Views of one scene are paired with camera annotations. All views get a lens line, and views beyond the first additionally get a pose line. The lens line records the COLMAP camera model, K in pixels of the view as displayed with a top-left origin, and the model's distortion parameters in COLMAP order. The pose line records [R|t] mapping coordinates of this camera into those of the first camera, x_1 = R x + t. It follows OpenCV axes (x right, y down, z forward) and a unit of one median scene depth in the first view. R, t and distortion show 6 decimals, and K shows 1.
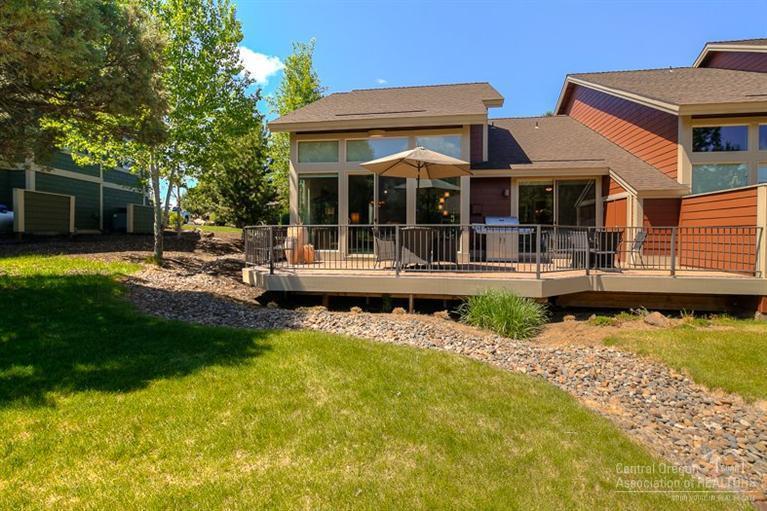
lens RADIAL K [[374.1, 0, 387.9], [0, 374.1, 241.0], [0, 0, 1]] dist [-0.001095, -0.000001]
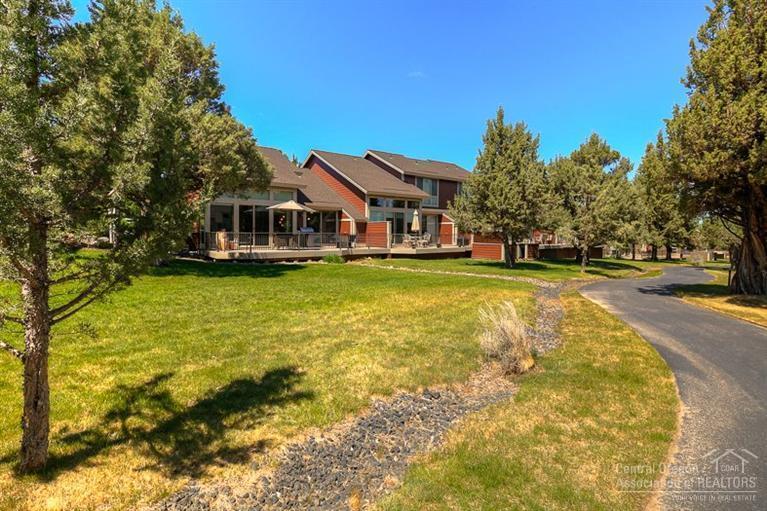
lens RADIAL K [[374.2, 0, 384.8], [0, 374.2, 227.9], [0, 0, 1]] dist [-0.001466, -0.000340]
pose [[0.698002, 0.015797, 0.715921, -1.078194], [0.005660, 0.999604, -0.027575, 0.002698], [-0.716073, 0.023300, 0.697636, -1.003508]]
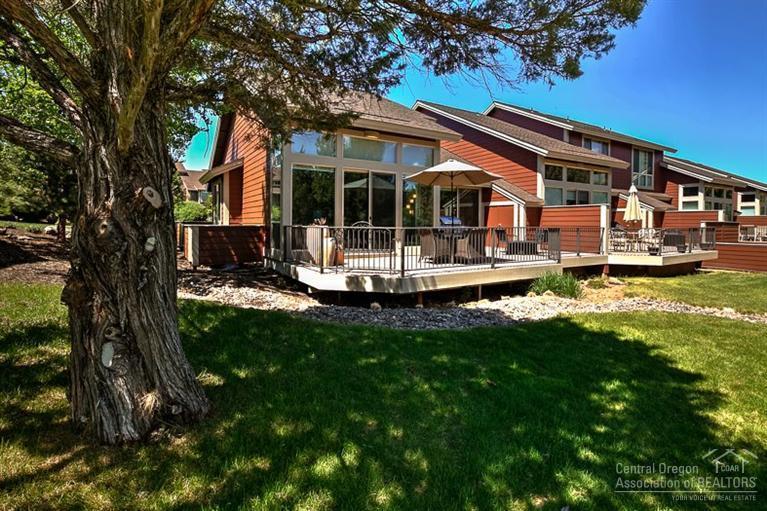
lens RADIAL K [[374.2, 0, 384.8], [0, 374.2, 227.9], [0, 0, 1]] dist [-0.001466, -0.000340]
pose [[0.767705, -0.003614, 0.640793, -0.720284], [0.006947, 0.999972, -0.002684, -0.026987], [-0.640765, 0.006512, 0.767709, 0.201271]]
